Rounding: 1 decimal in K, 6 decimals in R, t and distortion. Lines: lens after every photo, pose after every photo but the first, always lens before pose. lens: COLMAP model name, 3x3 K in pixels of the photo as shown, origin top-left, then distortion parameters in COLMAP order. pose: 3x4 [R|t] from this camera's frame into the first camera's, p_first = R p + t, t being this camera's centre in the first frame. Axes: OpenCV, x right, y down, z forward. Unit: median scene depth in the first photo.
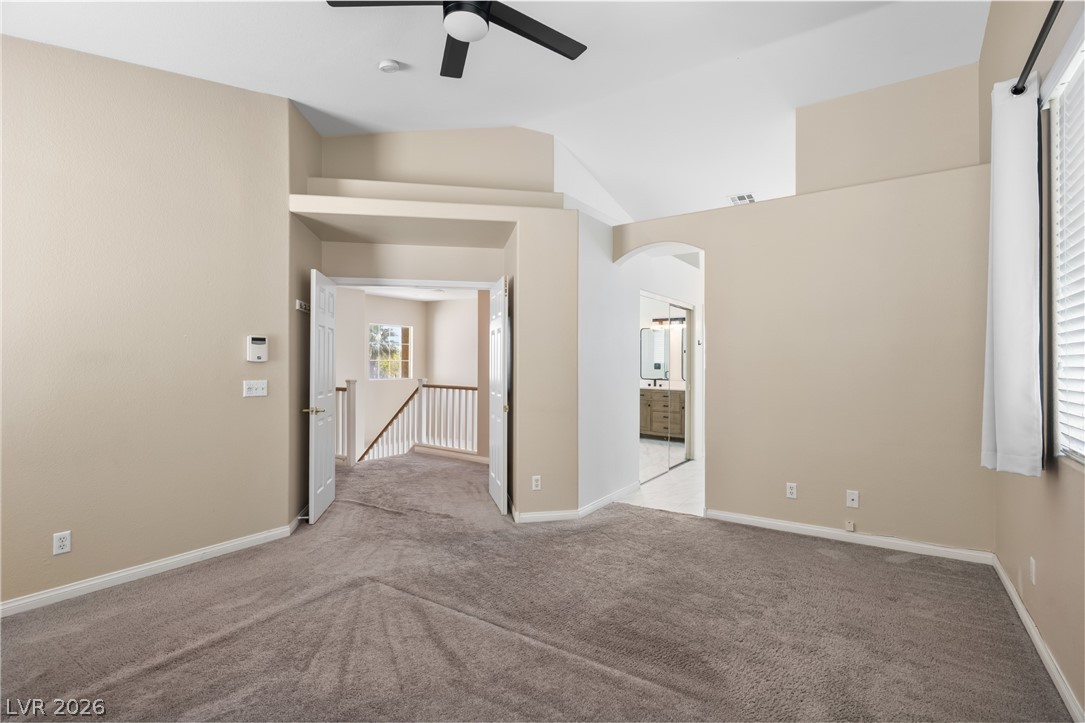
lens RADIAL K [[520.4, 0, 544.5], [0, 520.4, 356.1], [0, 0, 1]] dist [-0.000844, -0.000095]
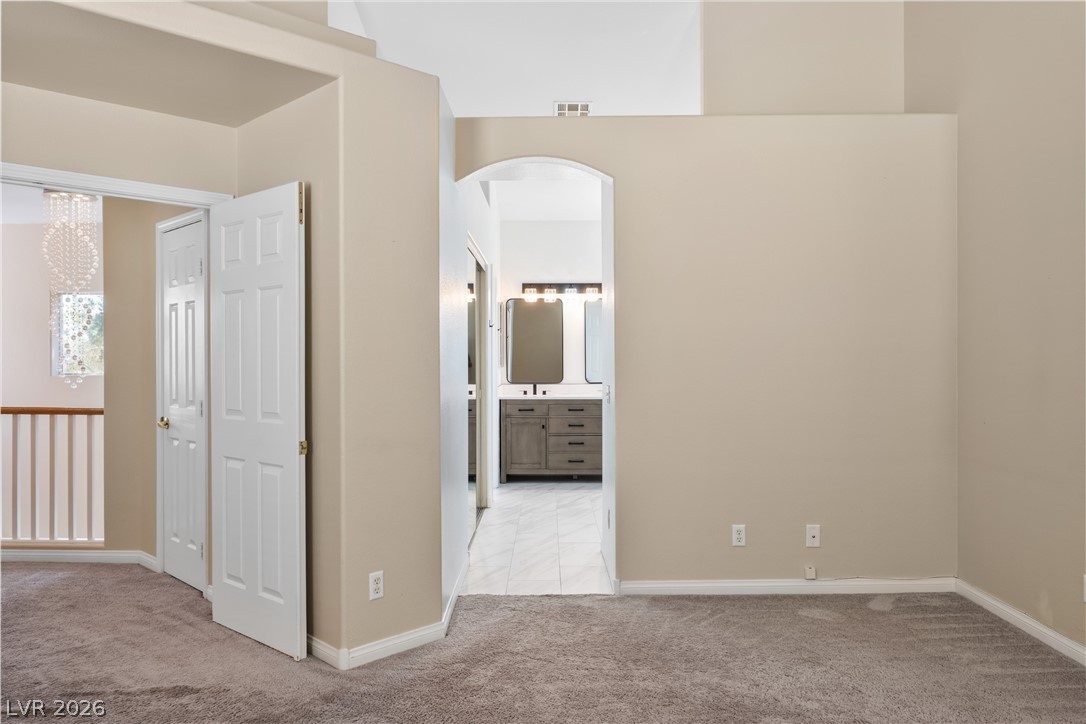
lens RADIAL K [[795.3, 0, 543.0], [0, 795.3, 365.6], [0, 0, 1]] dist [-0.000560, 0.003548]
pose [[0.824157, -0.012156, 0.566231, -0.336805], [-0.001088, 0.999734, 0.023047, 0.003813], [-0.566361, -0.019611, 0.823924, 0.257453]]
